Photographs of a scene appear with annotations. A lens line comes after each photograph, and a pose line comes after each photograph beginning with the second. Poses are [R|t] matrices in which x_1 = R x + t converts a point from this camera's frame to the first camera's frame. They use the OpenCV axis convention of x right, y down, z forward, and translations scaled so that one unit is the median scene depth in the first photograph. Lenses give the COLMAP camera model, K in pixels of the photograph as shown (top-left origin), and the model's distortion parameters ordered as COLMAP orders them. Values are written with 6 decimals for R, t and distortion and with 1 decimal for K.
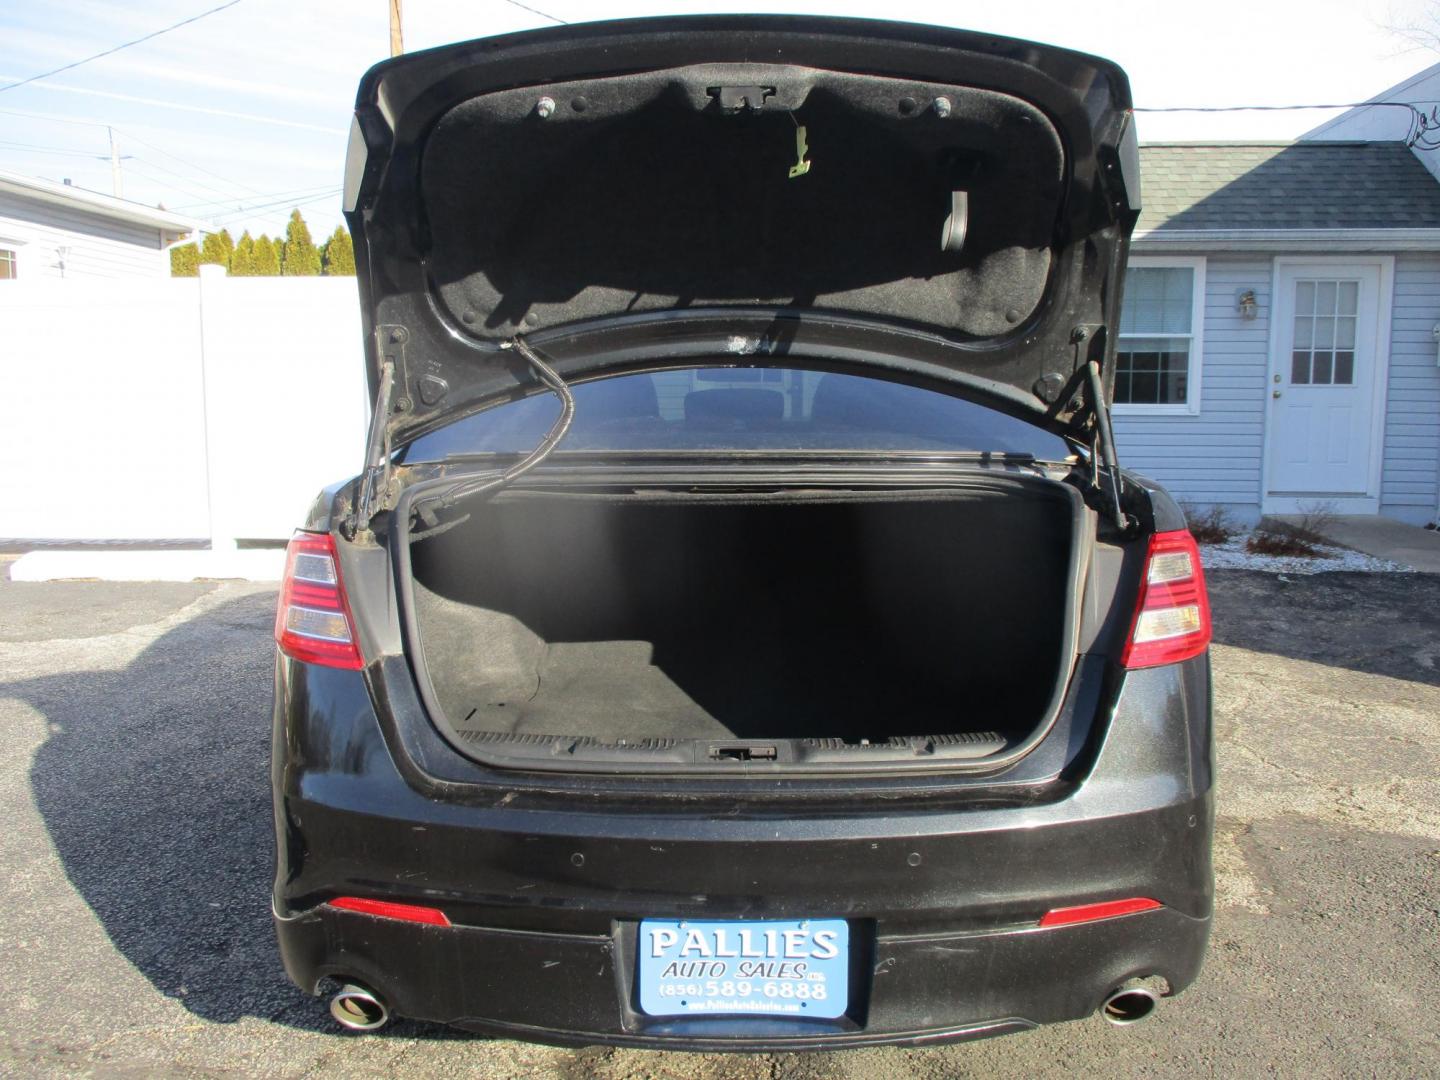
lens RADIAL K [[1246.2, 0, 718.4], [0, 1246.2, 546.0], [0, 0, 1]] dist [-0.032464, 0.017109]
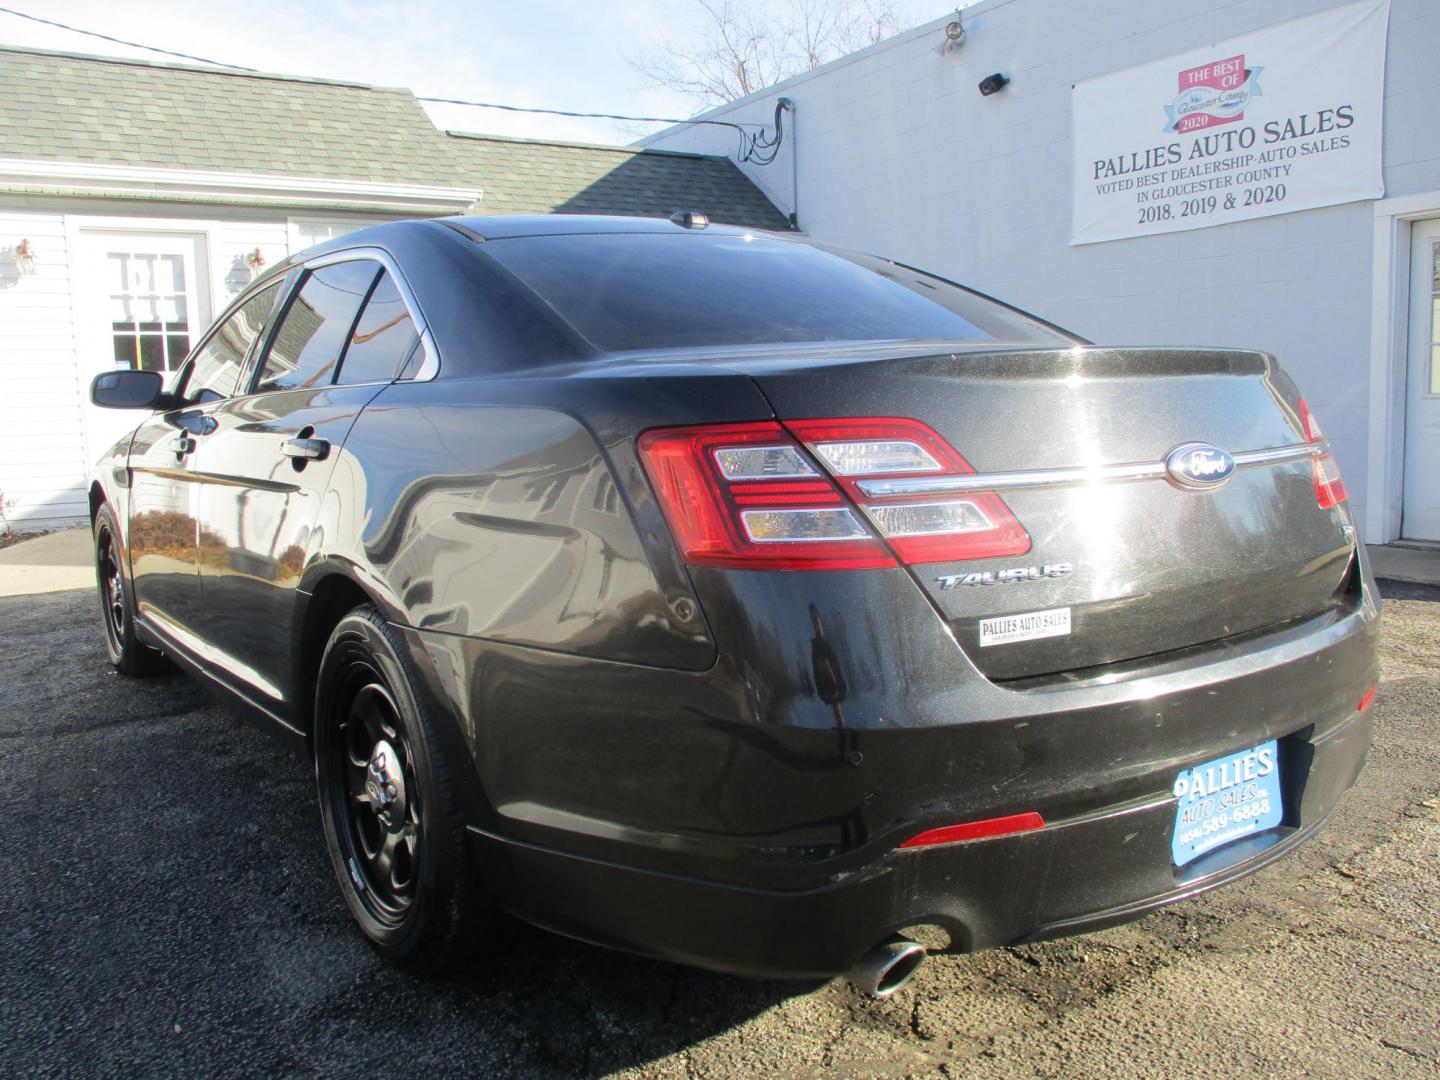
lens RADIAL K [[1246.2, 0, 740.8], [0, 1246.2, 527.1], [0, 0, 1]] dist [-0.032464, 0.017109]
pose [[0.794731, -0.088190, 0.600520, -0.663605], [0.103924, 0.994549, 0.008522, 0.040518], [-0.597998, 0.055636, 0.799564, 0.280098]]
